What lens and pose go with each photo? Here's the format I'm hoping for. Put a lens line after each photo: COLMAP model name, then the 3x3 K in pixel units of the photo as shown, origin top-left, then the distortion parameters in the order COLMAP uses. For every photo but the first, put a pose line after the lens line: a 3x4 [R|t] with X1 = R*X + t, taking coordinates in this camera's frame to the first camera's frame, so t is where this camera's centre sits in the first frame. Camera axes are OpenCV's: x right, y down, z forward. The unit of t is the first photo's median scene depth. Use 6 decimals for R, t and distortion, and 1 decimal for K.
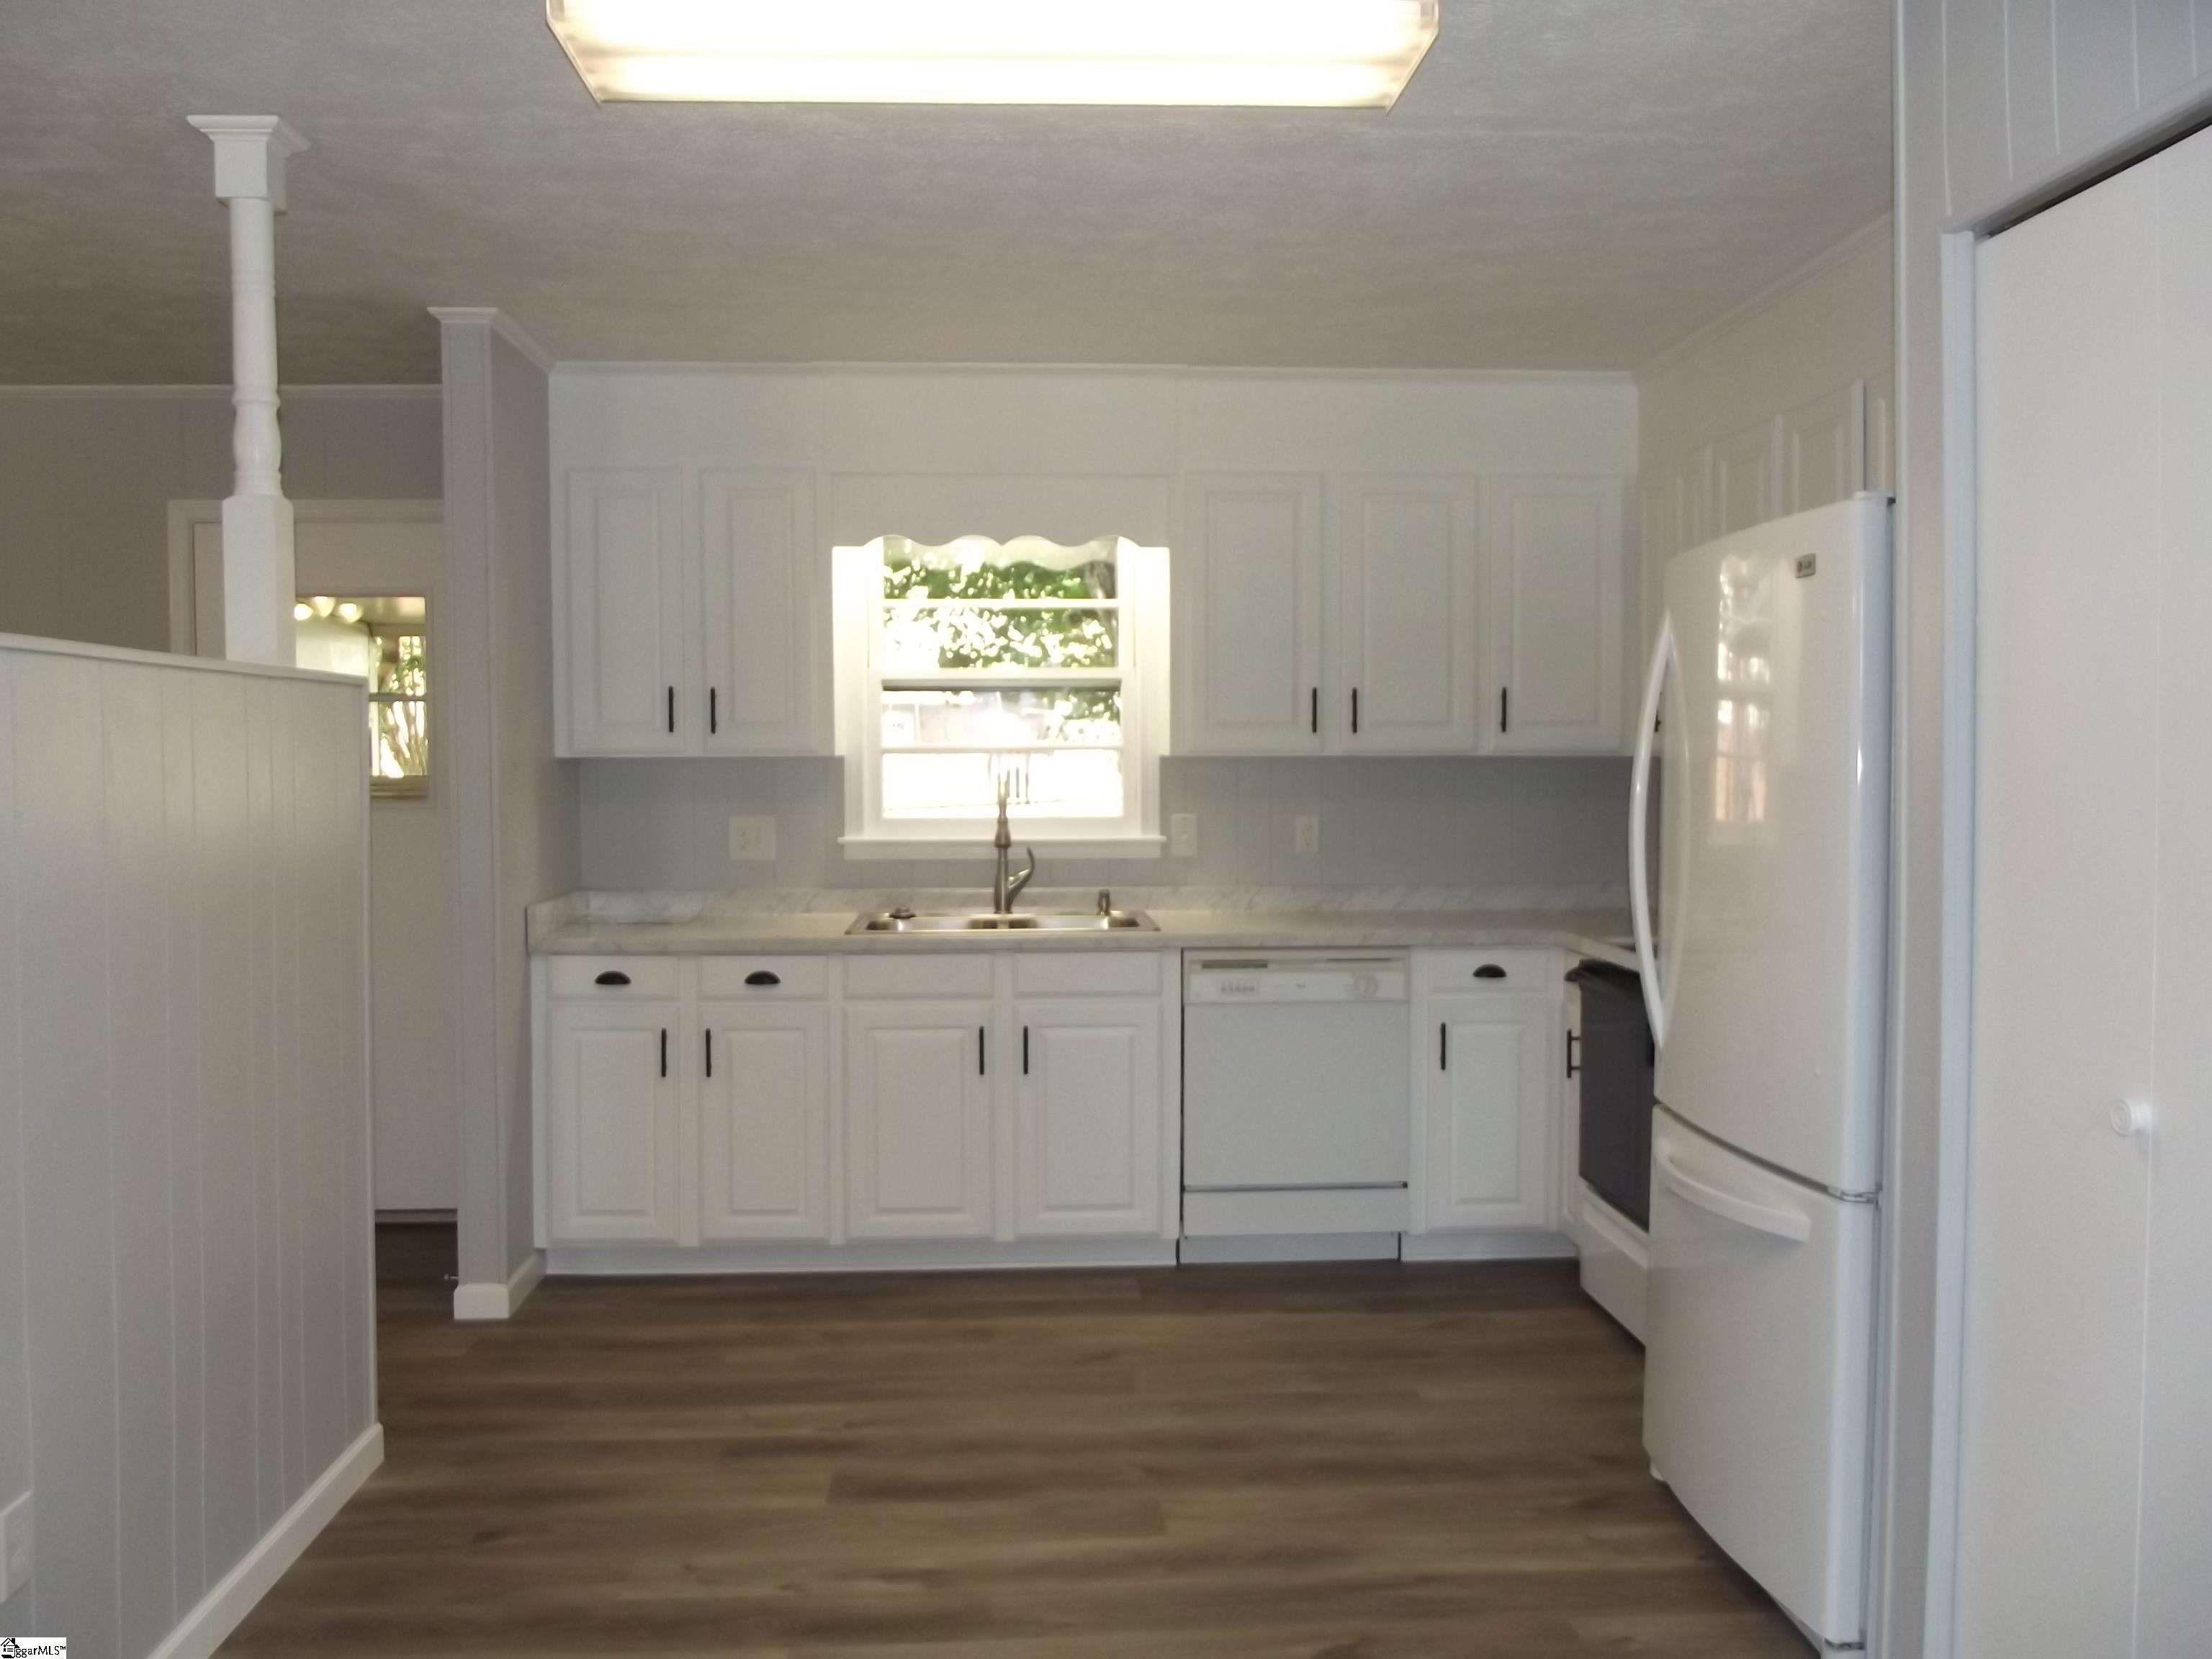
lens RADIAL K [[1837.7, 0, 1095.9], [0, 1837.7, 821.6], [0, 0, 1]] dist [-0.065499, 0.045719]
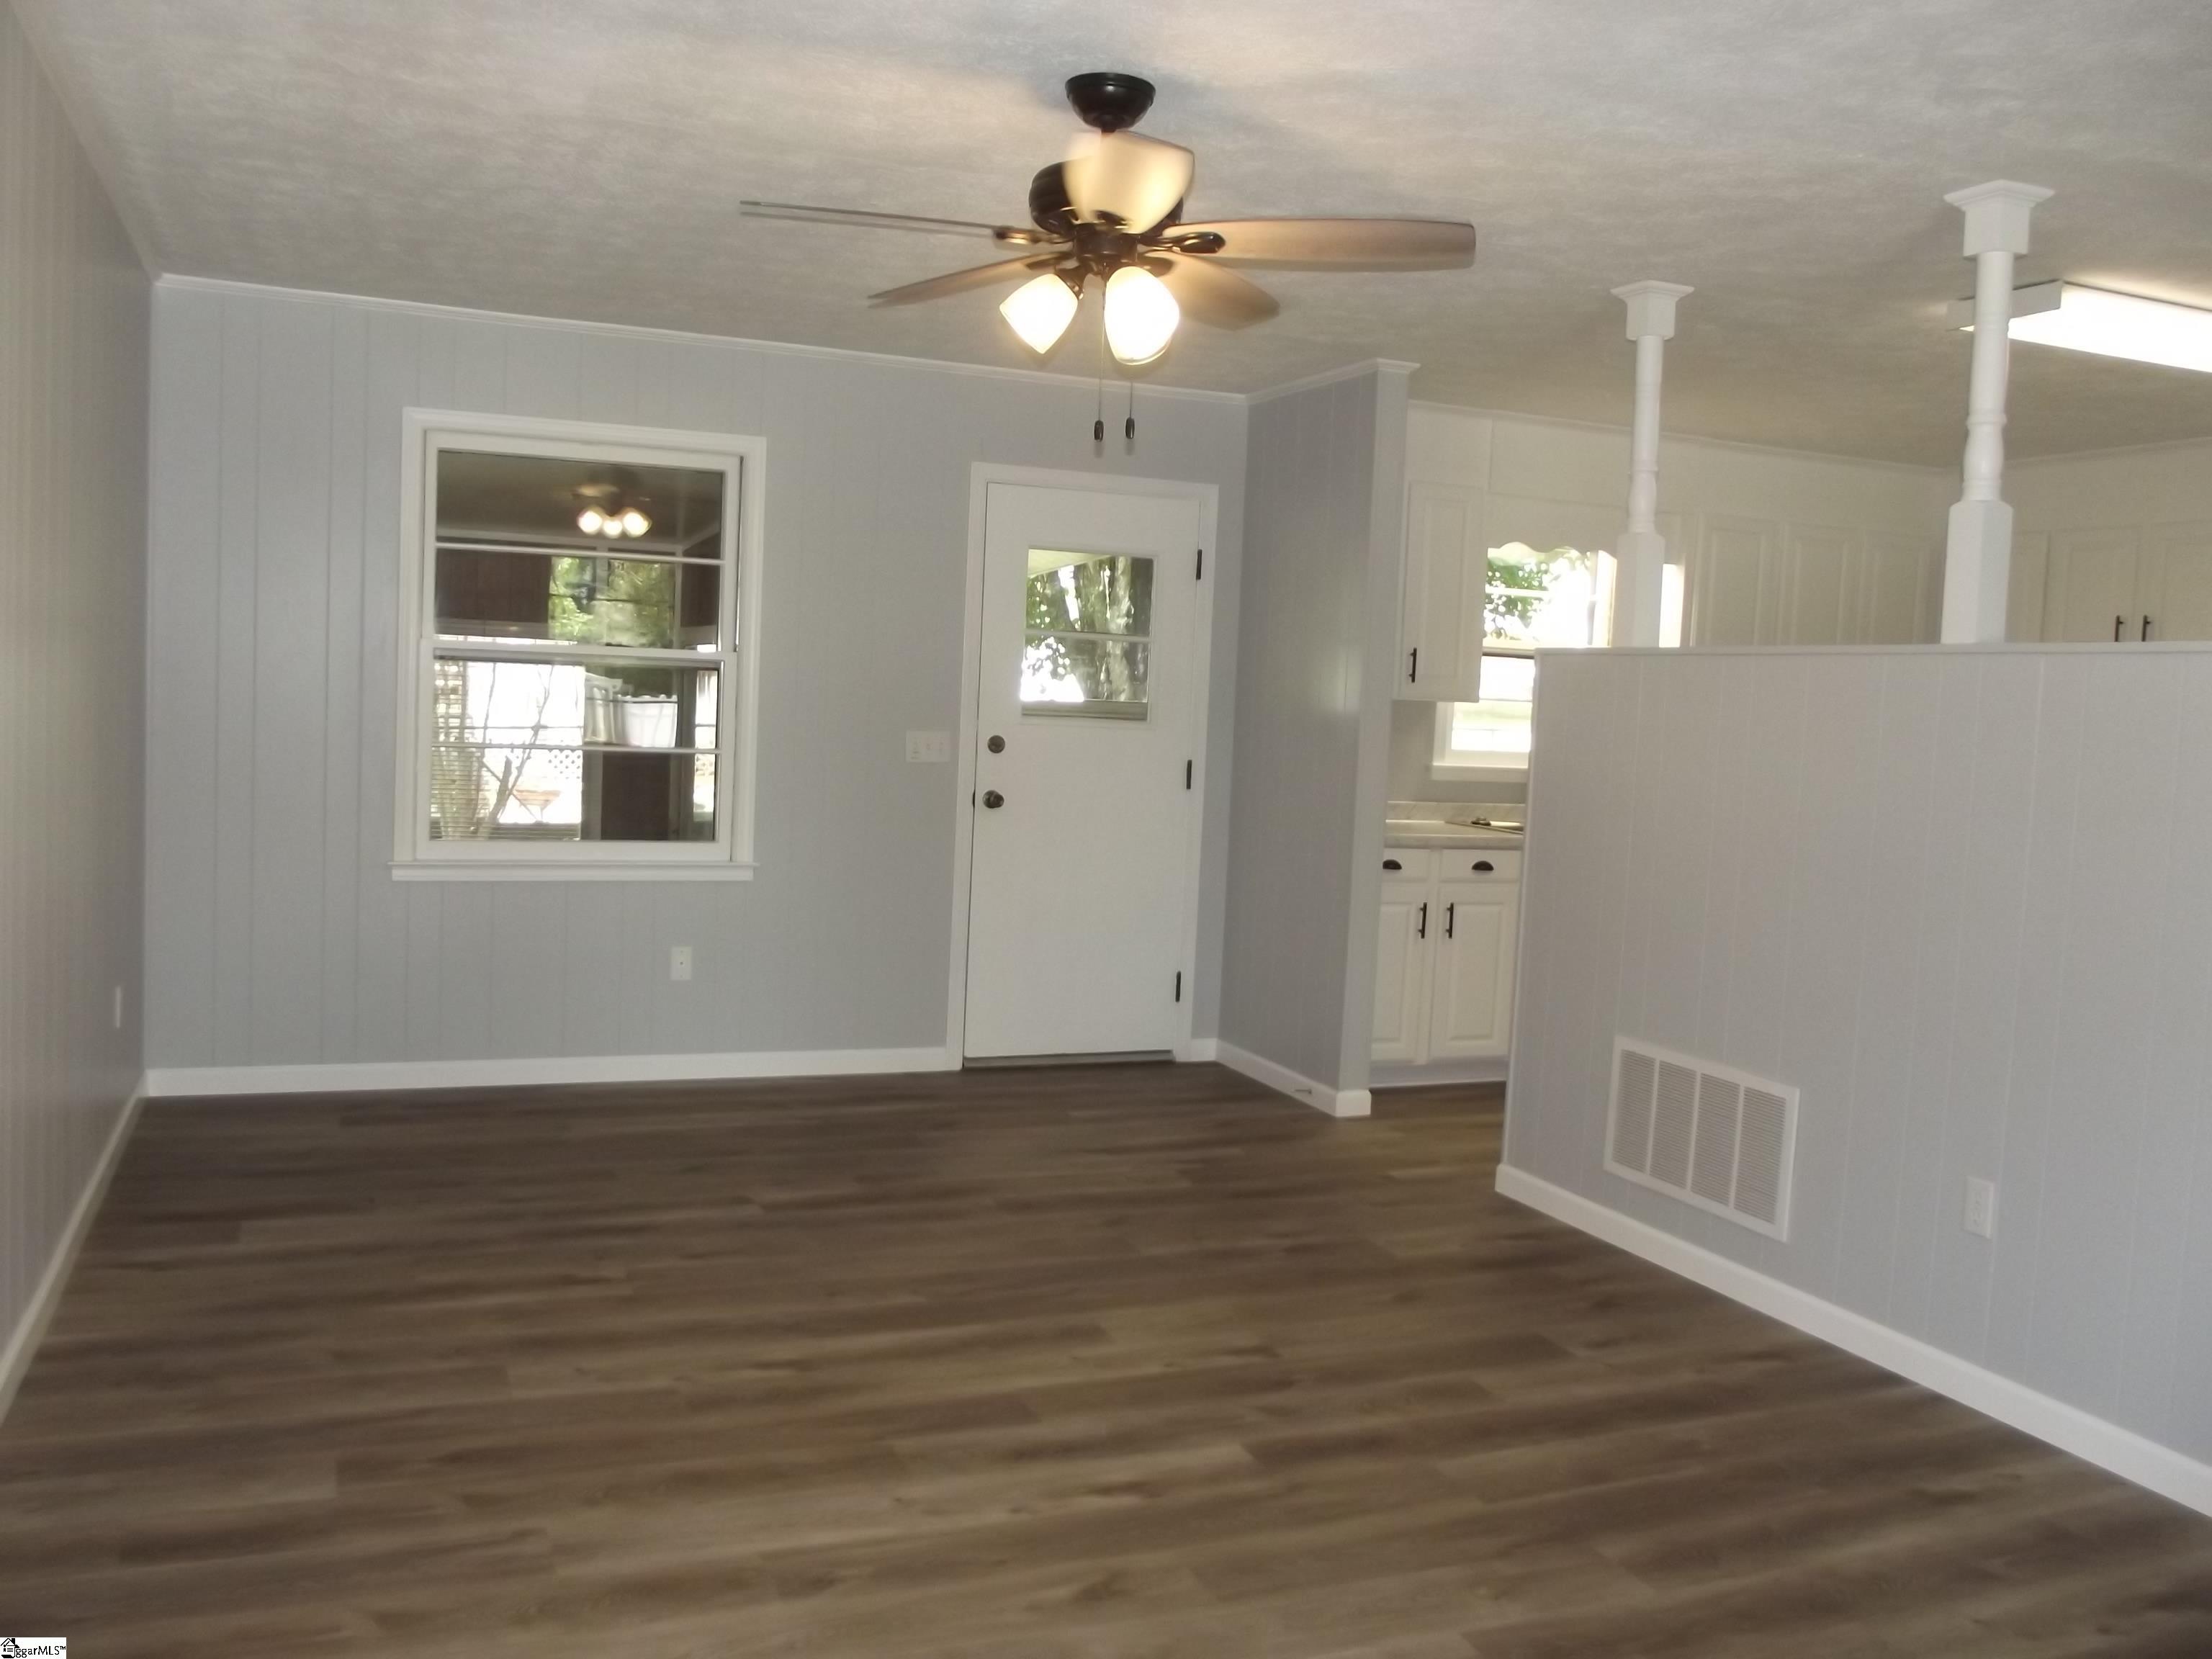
lens RADIAL K [[1837.7, 0, 1095.9], [0, 1837.7, 821.6], [0, 0, 1]] dist [-0.065499, 0.045719]
pose [[0.941756, 0.022669, 0.335532, -0.901950], [-0.036545, 0.998715, 0.035098, 0.014828], [-0.334305, -0.045316, 0.941375, -0.185692]]
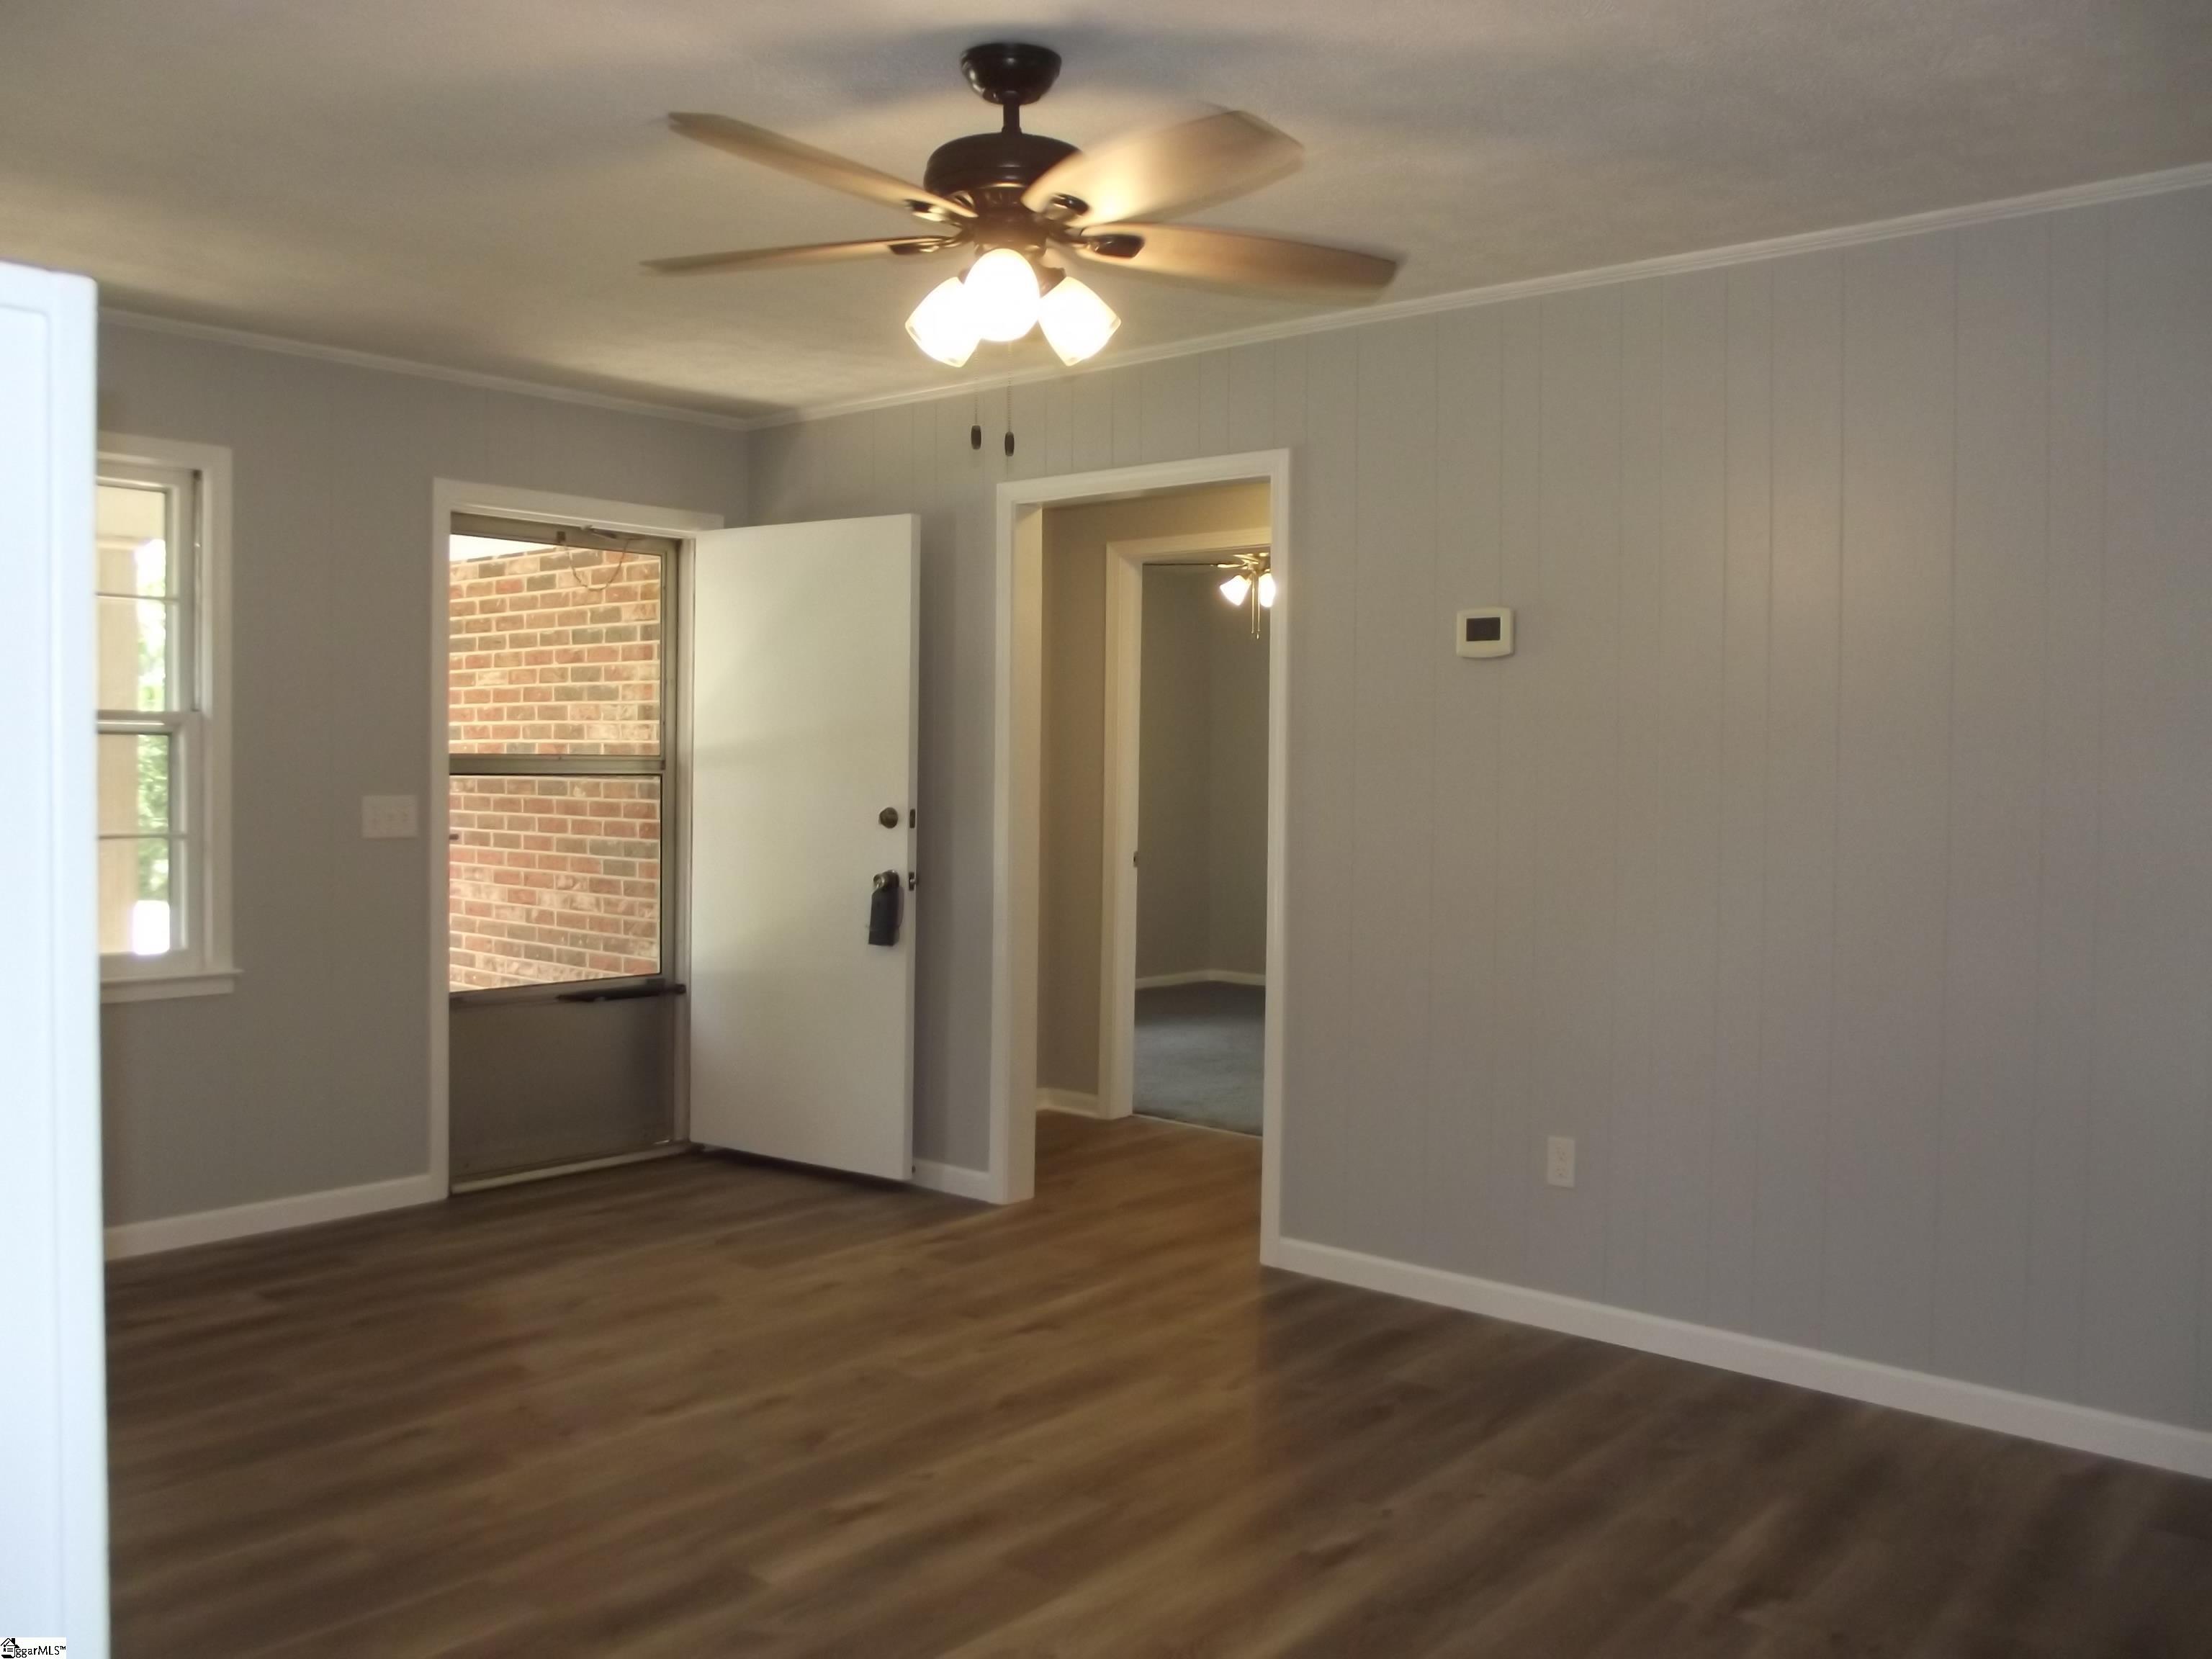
lens RADIAL K [[1837.7, 0, 1095.9], [0, 1837.7, 821.6], [0, 0, 1]] dist [-0.065499, 0.045719]
pose [[-0.694922, 0.002488, -0.719080, -0.259709], [-0.045939, 0.997798, 0.047848, -0.011166], [0.717616, 0.066284, -0.693278, 0.908899]]
